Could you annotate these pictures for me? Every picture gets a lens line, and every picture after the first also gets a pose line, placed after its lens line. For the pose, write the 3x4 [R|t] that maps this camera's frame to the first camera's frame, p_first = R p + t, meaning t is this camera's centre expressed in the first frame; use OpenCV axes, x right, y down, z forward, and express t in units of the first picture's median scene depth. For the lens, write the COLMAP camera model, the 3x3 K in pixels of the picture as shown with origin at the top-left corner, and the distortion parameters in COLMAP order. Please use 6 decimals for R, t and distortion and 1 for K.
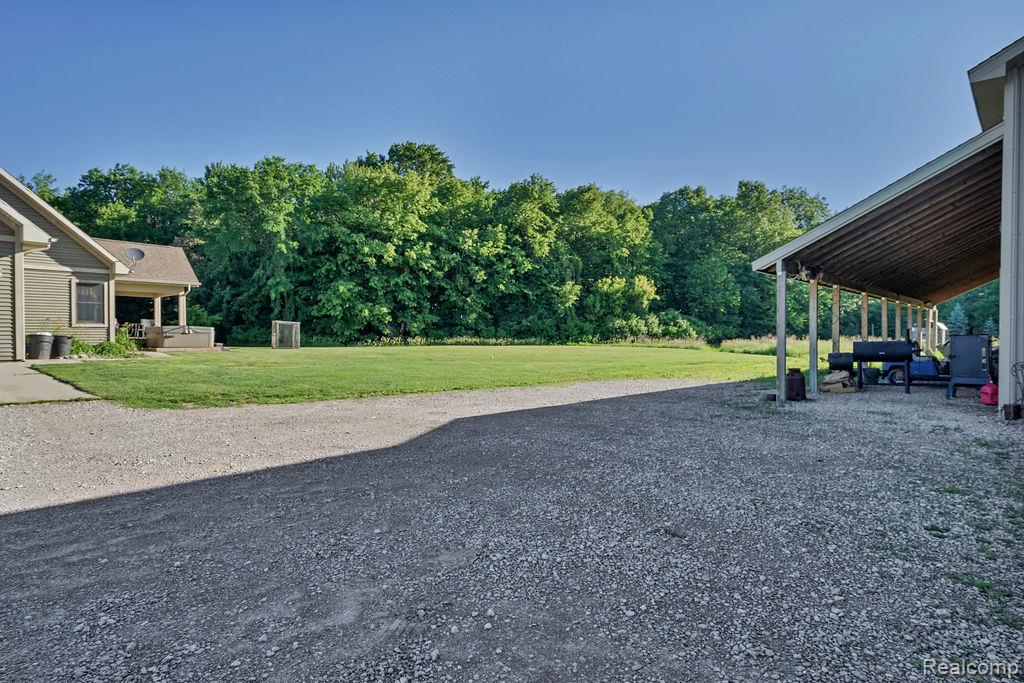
lens RADIAL K [[570.8, 0, 512.0], [0, 570.8, 342.3], [0, 0, 1]] dist [-0.001753, 0.001773]
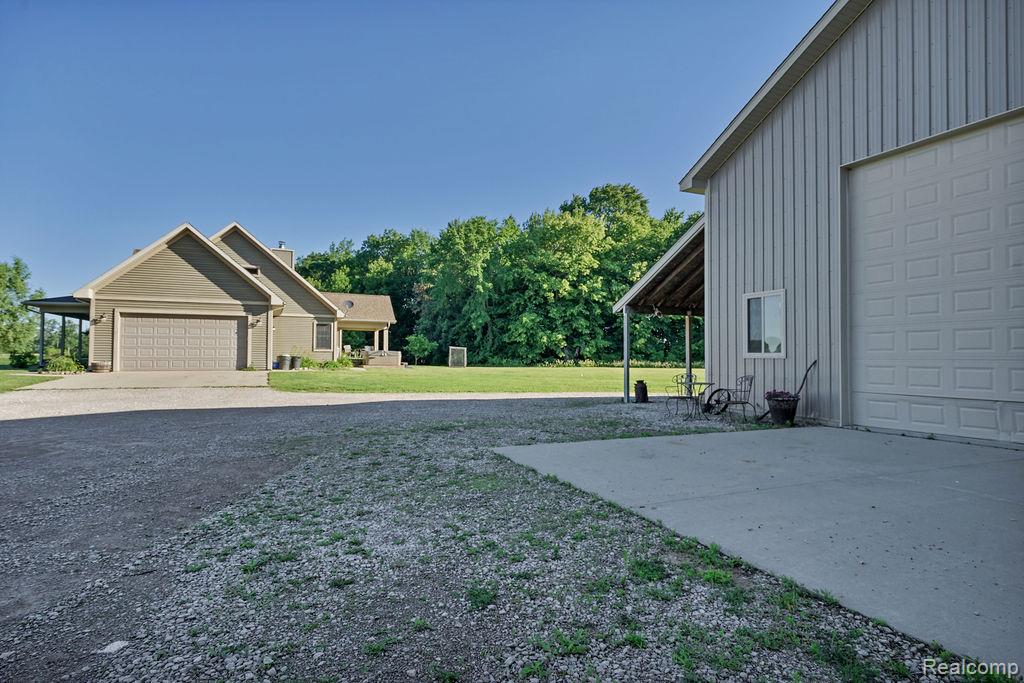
lens RADIAL K [[570.8, 0, 521.7], [0, 570.8, 342.5], [0, 0, 1]] dist [-0.001753, 0.001773]
pose [[0.910485, -0.006953, -0.413483, 0.187439], [-0.010192, 0.999178, -0.039244, 0.002475], [0.413416, 0.039945, 0.909666, -0.097010]]
